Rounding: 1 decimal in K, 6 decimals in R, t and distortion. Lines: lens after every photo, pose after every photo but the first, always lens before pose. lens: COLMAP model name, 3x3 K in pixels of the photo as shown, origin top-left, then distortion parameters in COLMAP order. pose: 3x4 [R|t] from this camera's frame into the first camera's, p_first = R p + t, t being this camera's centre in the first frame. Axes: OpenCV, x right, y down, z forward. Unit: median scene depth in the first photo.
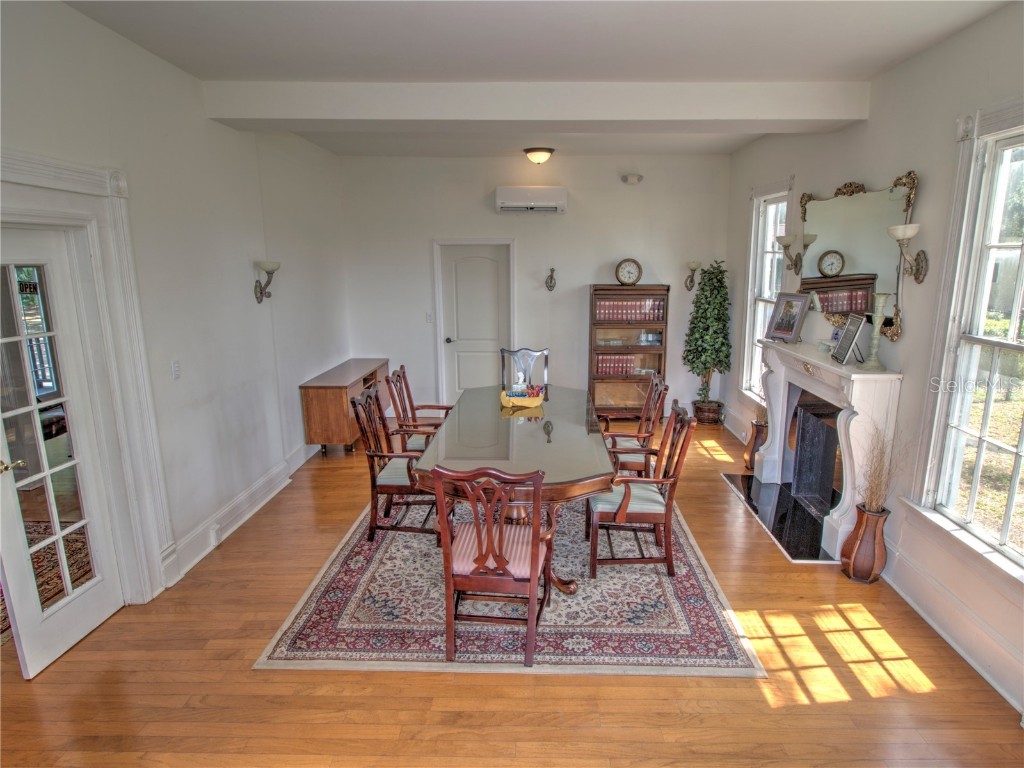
lens RADIAL K [[595.3, 0, 537.6], [0, 595.3, 395.1], [0, 0, 1]] dist [-0.009811, -0.002708]
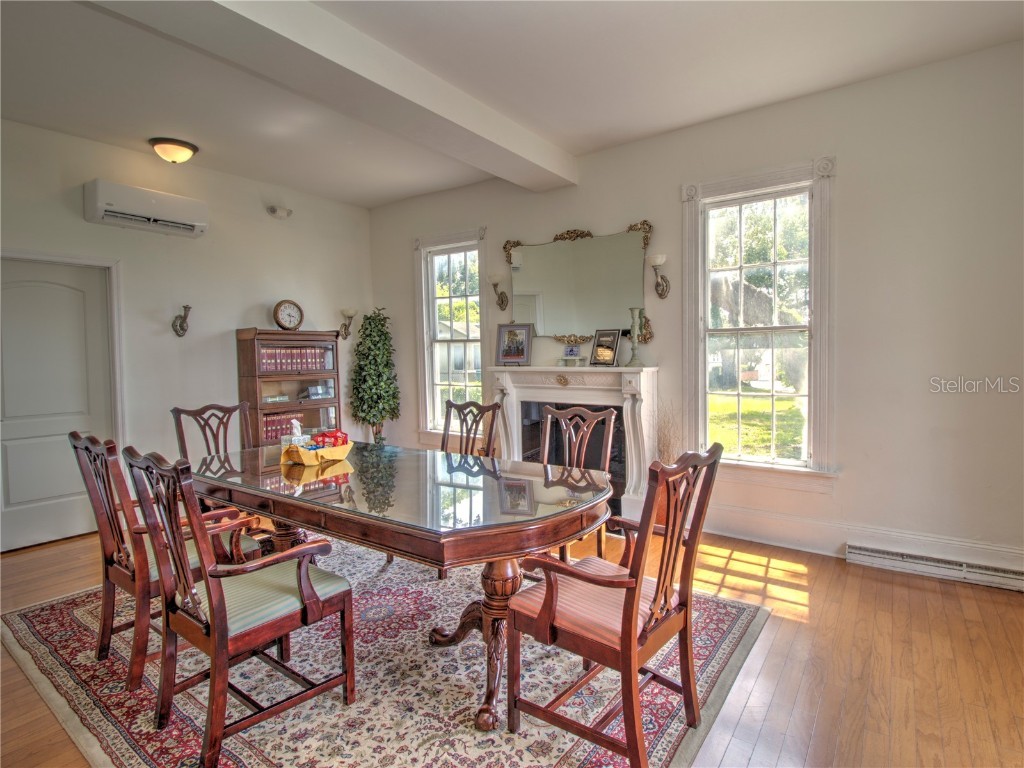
lens RADIAL K [[533.8, 0, 549.3], [0, 533.8, 376.1], [0, 0, 1]] dist [-0.000432, -0.010715]
pose [[0.544243, -0.043215, 0.837814, -0.312344], [0.206155, 0.974939, -0.083630, 0.020655], [-0.813203, 0.218234, 0.539513, 0.328443]]
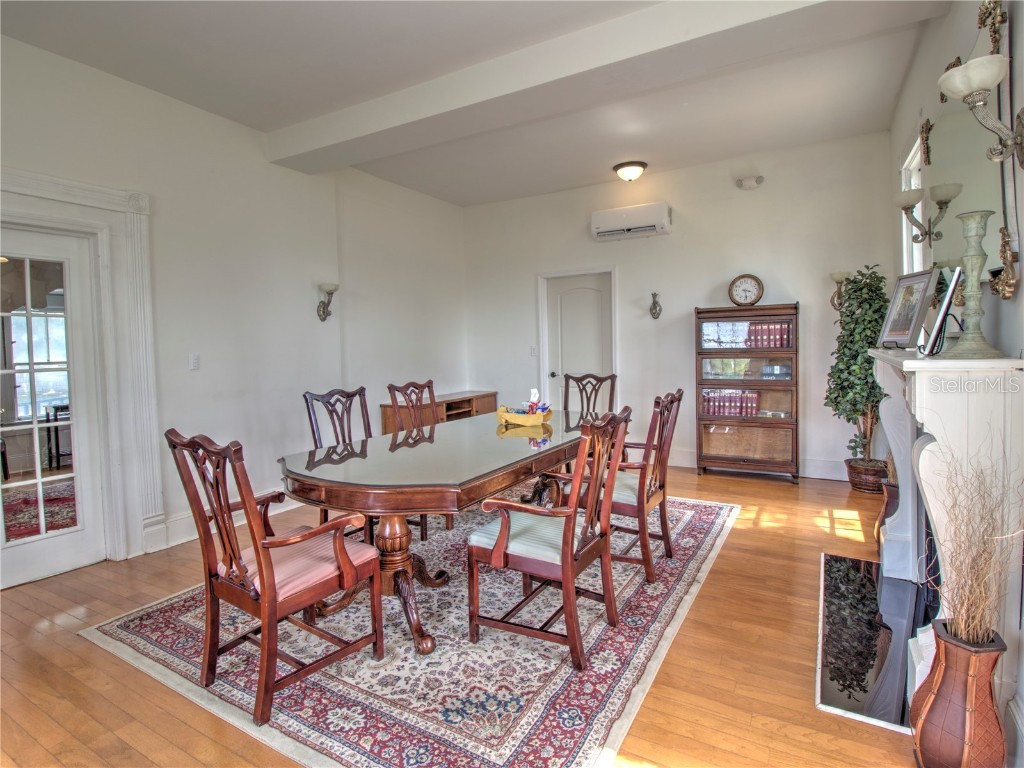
lens RADIAL K [[546.0, 0, 510.8], [0, 546.0, 373.2], [0, 0, 1]] dist [-0.001941, -0.013695]
pose [[0.863198, 0.003786, -0.504852, 0.275062], [-0.088714, 0.985550, -0.144294, 0.045980], [0.497011, 0.169341, 0.851060, 0.239110]]
